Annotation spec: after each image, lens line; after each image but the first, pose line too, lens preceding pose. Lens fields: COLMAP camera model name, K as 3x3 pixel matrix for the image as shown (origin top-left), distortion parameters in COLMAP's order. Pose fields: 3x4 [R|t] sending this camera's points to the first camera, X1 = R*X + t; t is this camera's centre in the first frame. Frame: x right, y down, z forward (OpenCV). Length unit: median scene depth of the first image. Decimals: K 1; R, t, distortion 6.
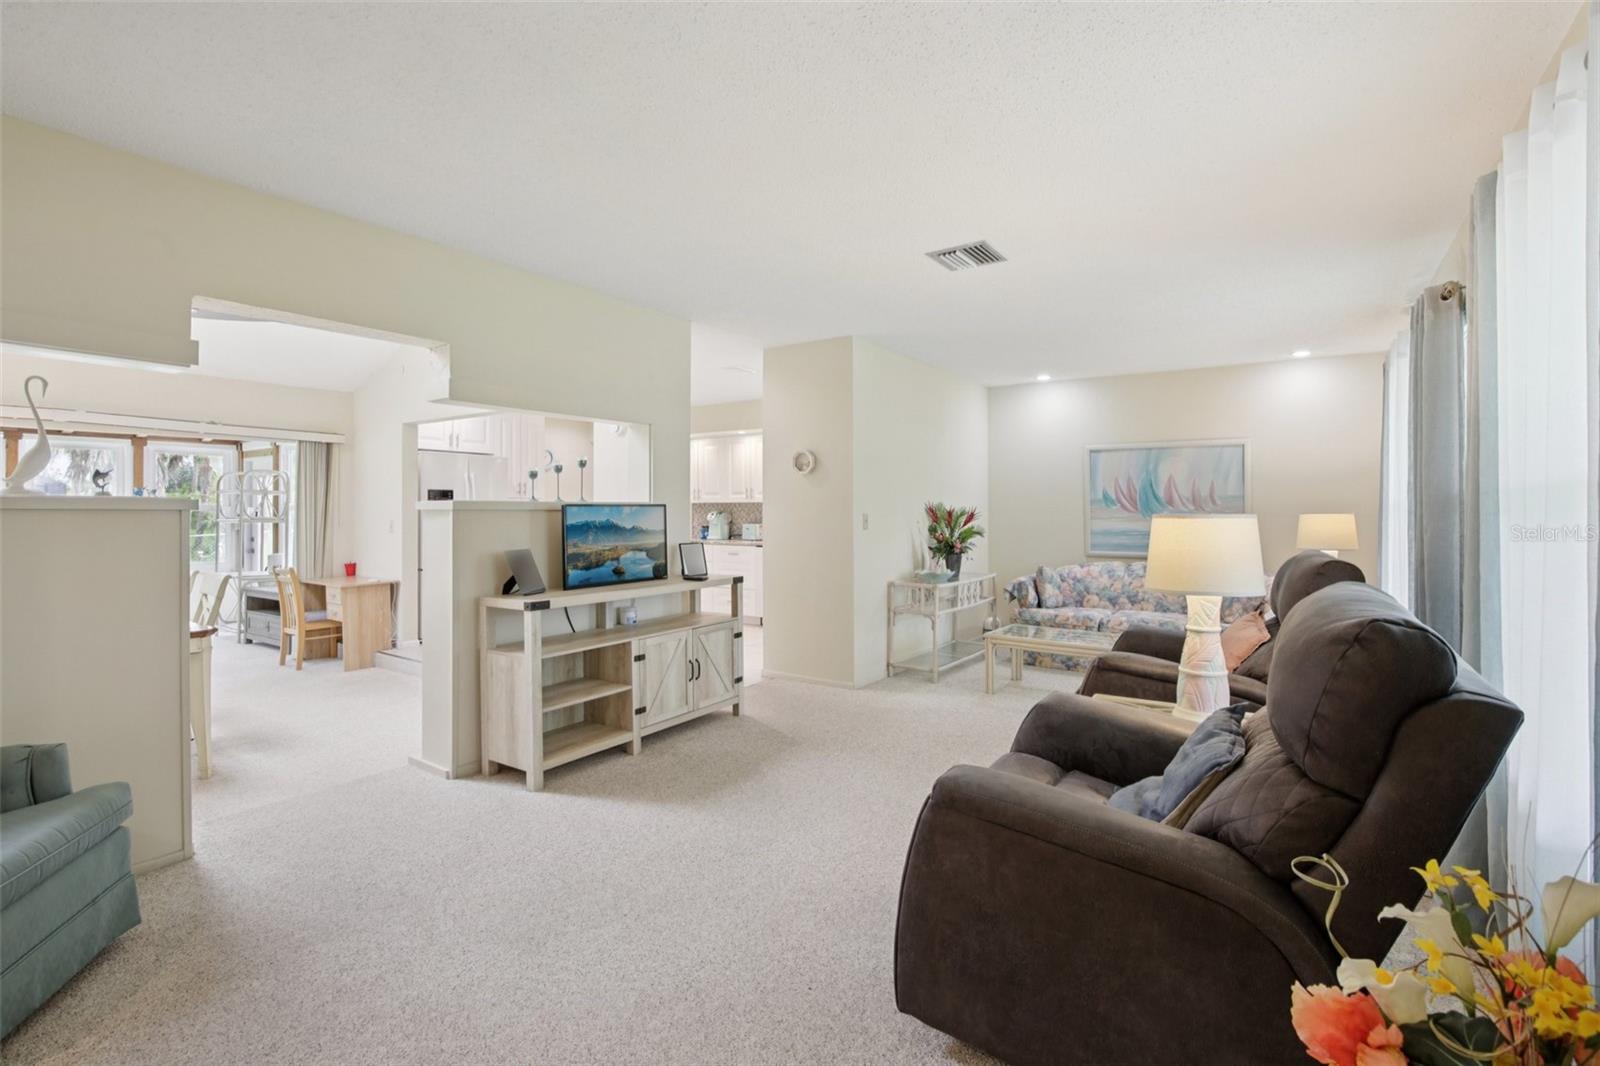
lens RADIAL K [[735.9, 0, 796.6], [0, 735.9, 514.6], [0, 0, 1]] dist [-0.025547, 0.000130]
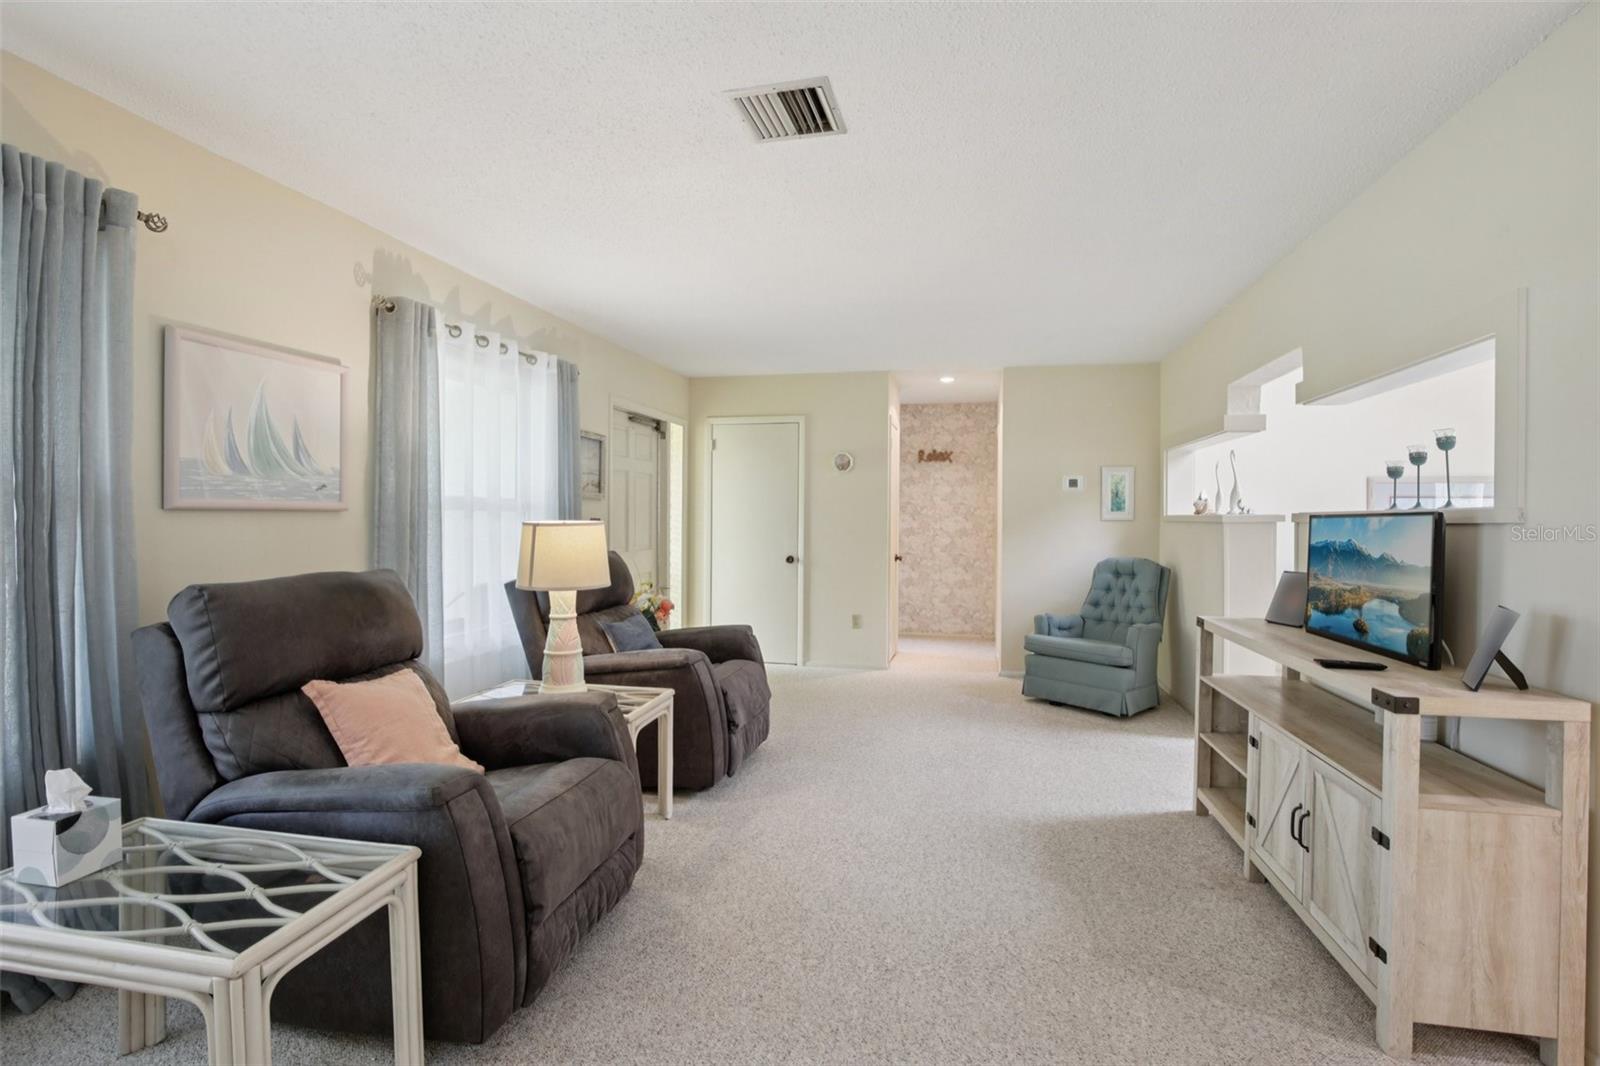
lens RADIAL K [[721.4, 0, 829.1], [0, 721.4, 529.5], [0, 0, 1]] dist [-0.039041, 0.015209]
pose [[-0.913254, -0.001118, -0.407388, 0.356745], [-0.009365, 0.999790, 0.018250, -0.006991], [0.407282, 0.020482, -0.913073, 1.254811]]
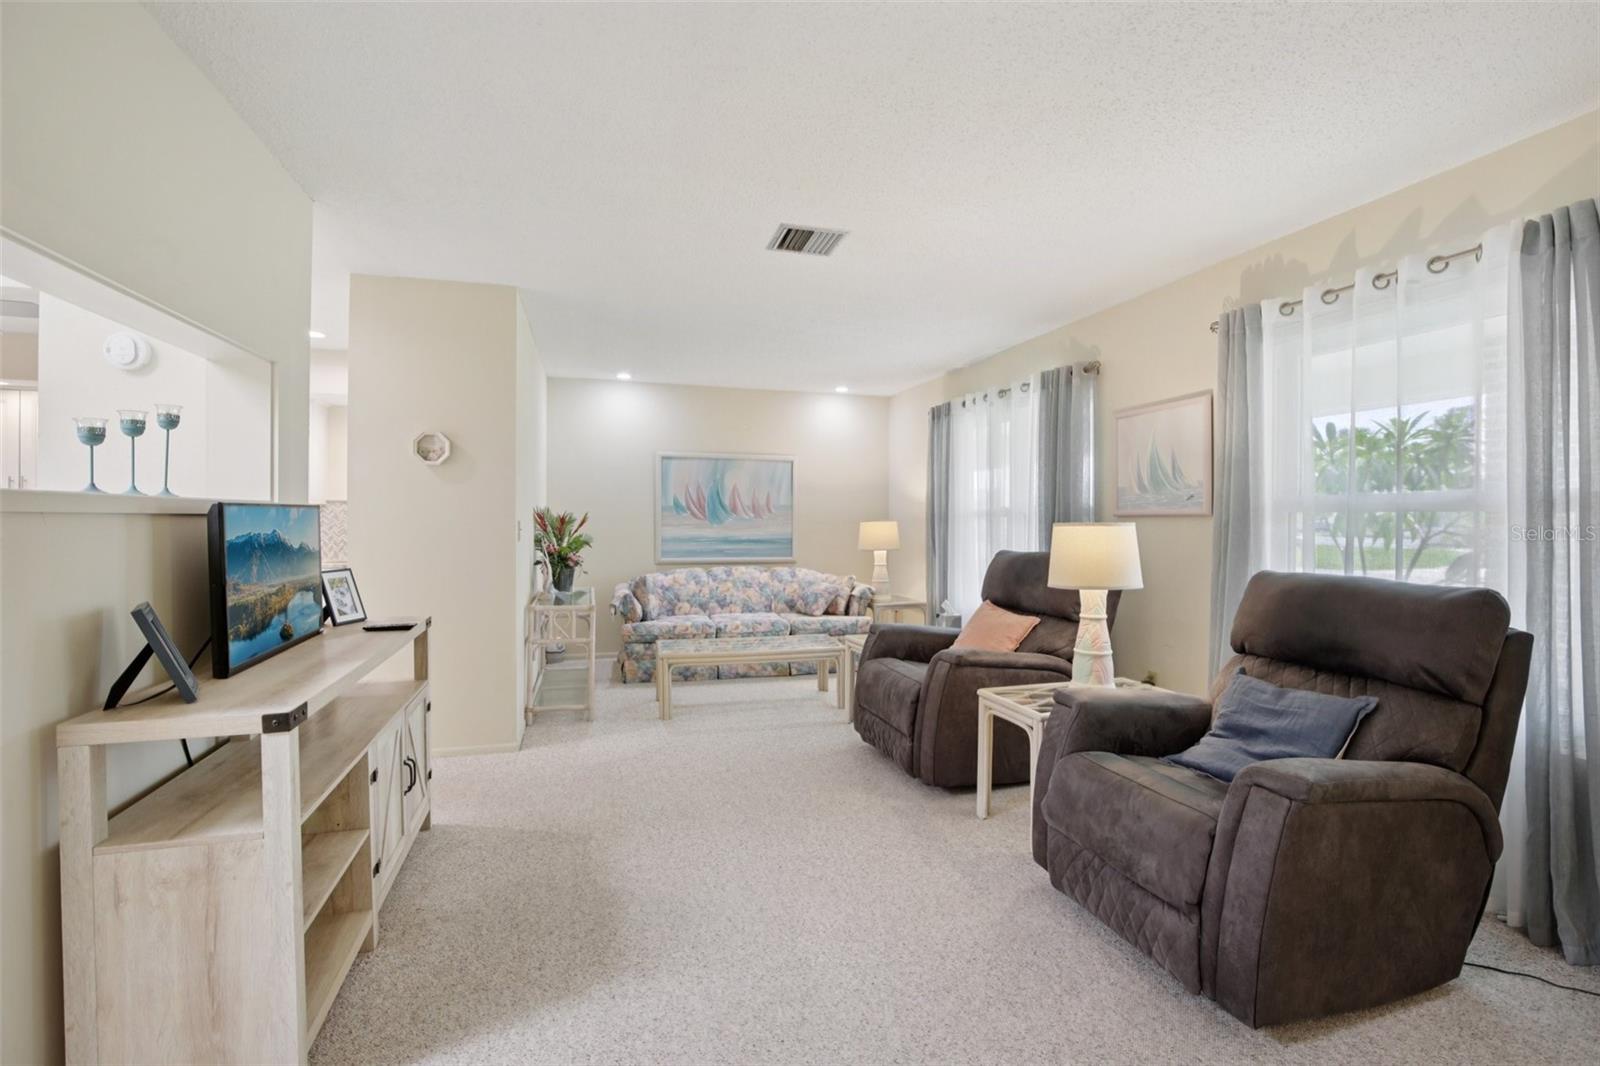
lens RADIAL K [[741.8, 0, 795.3], [0, 741.8, 526.2], [0, 0, 1]] dist [-0.014837, 0.000107]
pose [[0.629412, -0.005221, 0.777054, -0.394650], [-0.000930, 0.999972, 0.007471, -0.002199], [-0.777071, -0.005425, 0.629389, 0.342249]]
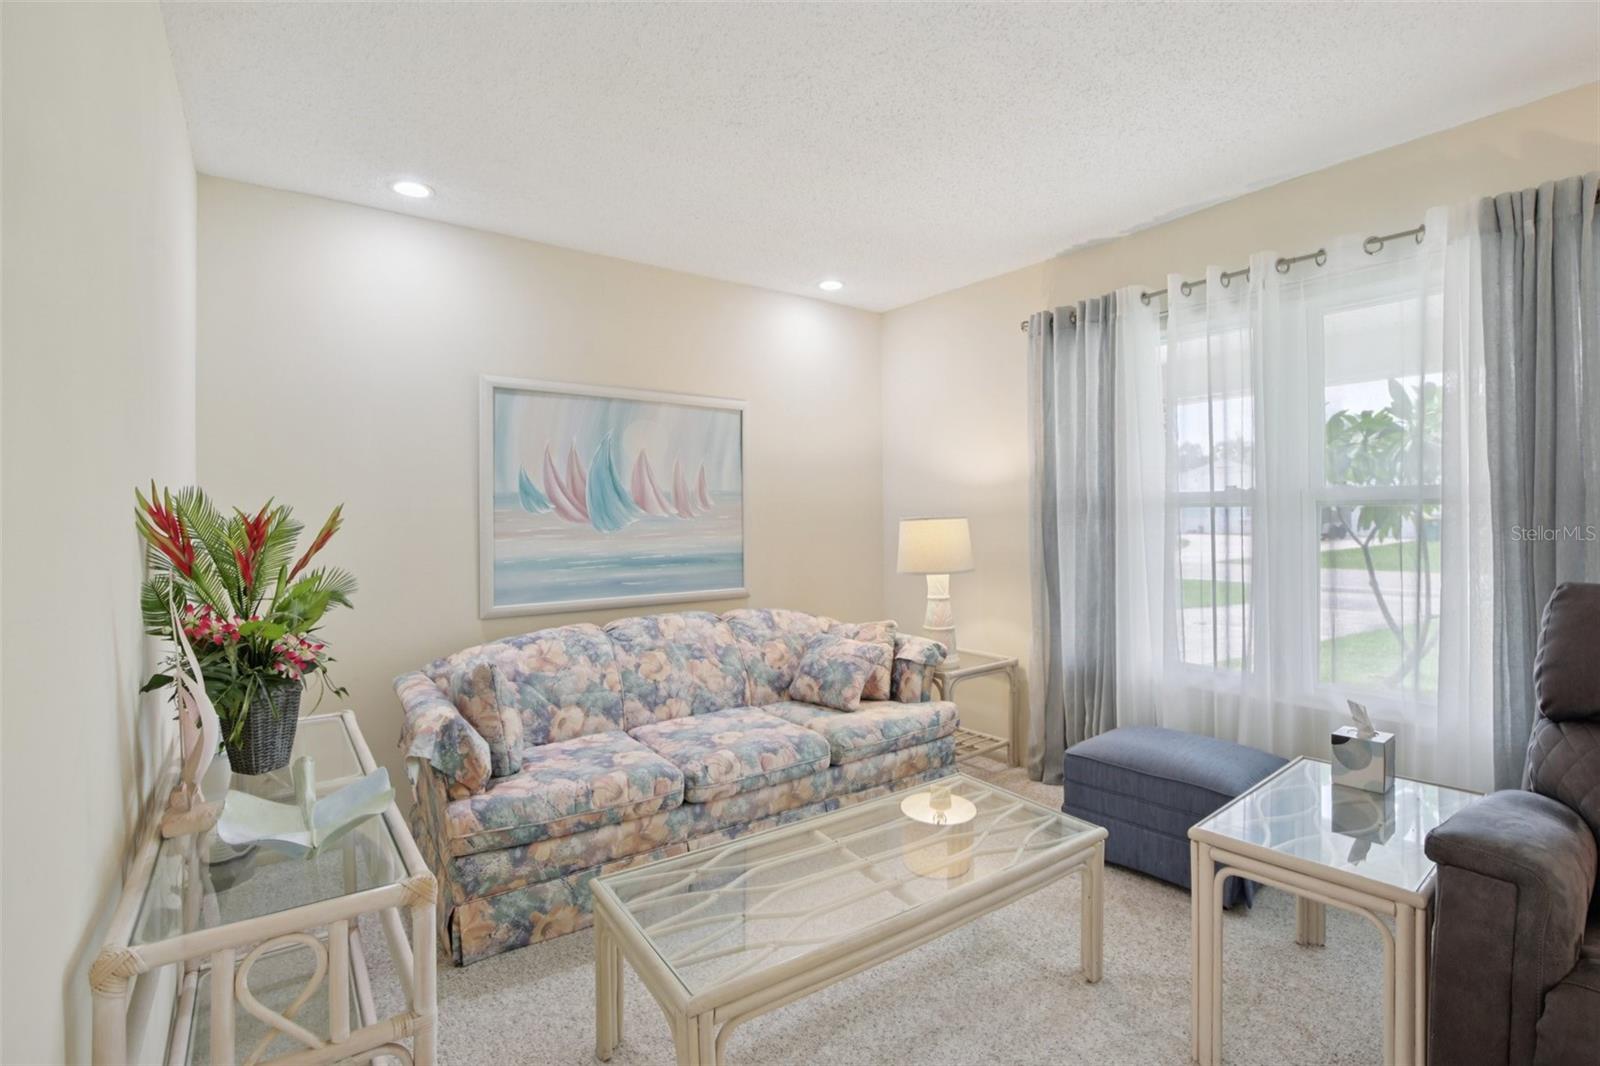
lens RADIAL K [[735.9, 0, 796.6], [0, 735.9, 514.6], [0, 0, 1]] dist [-0.025547, 0.000130]
pose [[0.309059, -0.002080, 0.951041, 0.034016], [0.014128, 0.999897, -0.002404, -0.005867], [-0.950938, 0.014180, 0.309056, 1.012811]]
